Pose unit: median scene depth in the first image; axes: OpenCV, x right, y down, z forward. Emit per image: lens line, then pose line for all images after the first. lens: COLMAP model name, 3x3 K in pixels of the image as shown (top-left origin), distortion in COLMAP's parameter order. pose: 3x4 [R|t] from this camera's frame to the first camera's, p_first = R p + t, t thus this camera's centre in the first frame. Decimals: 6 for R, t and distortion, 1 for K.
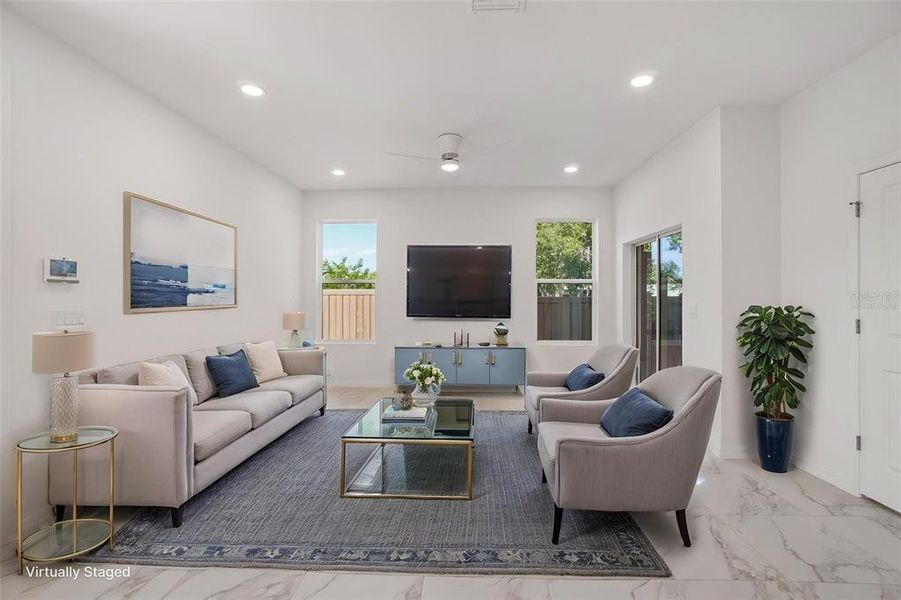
lens RADIAL K [[397.7, 0, 453.0], [0, 397.7, 299.0], [0, 0, 1]] dist [-0.064114, 0.026179]
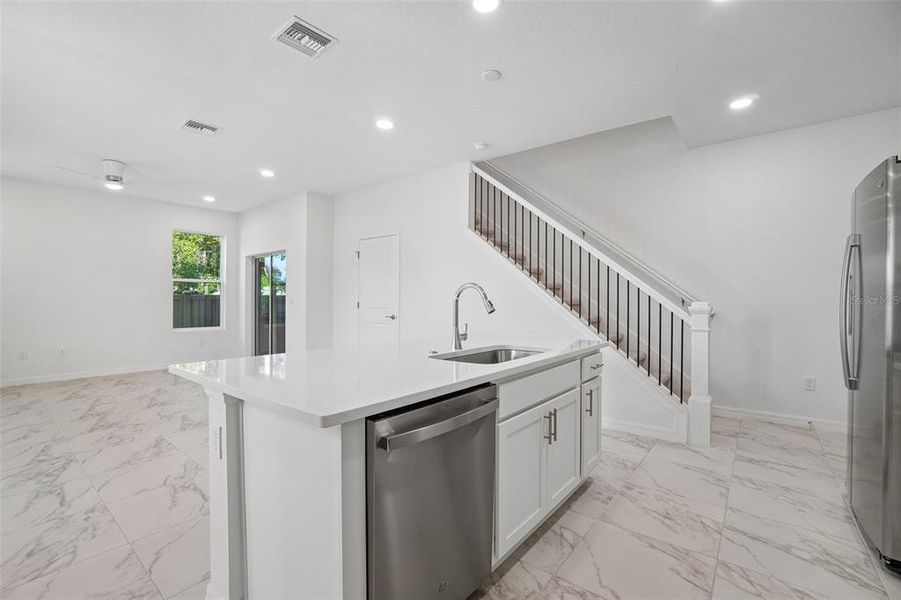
lens RADIAL K [[397.7, 0, 453.0], [0, 397.7, 299.0], [0, 0, 1]] dist [-0.064114, 0.026179]
pose [[0.592049, 0.002997, 0.805897, -0.251364], [0.005466, 0.999955, -0.007734, 0.025905], [-0.805884, 0.008984, 0.592006, -0.416317]]
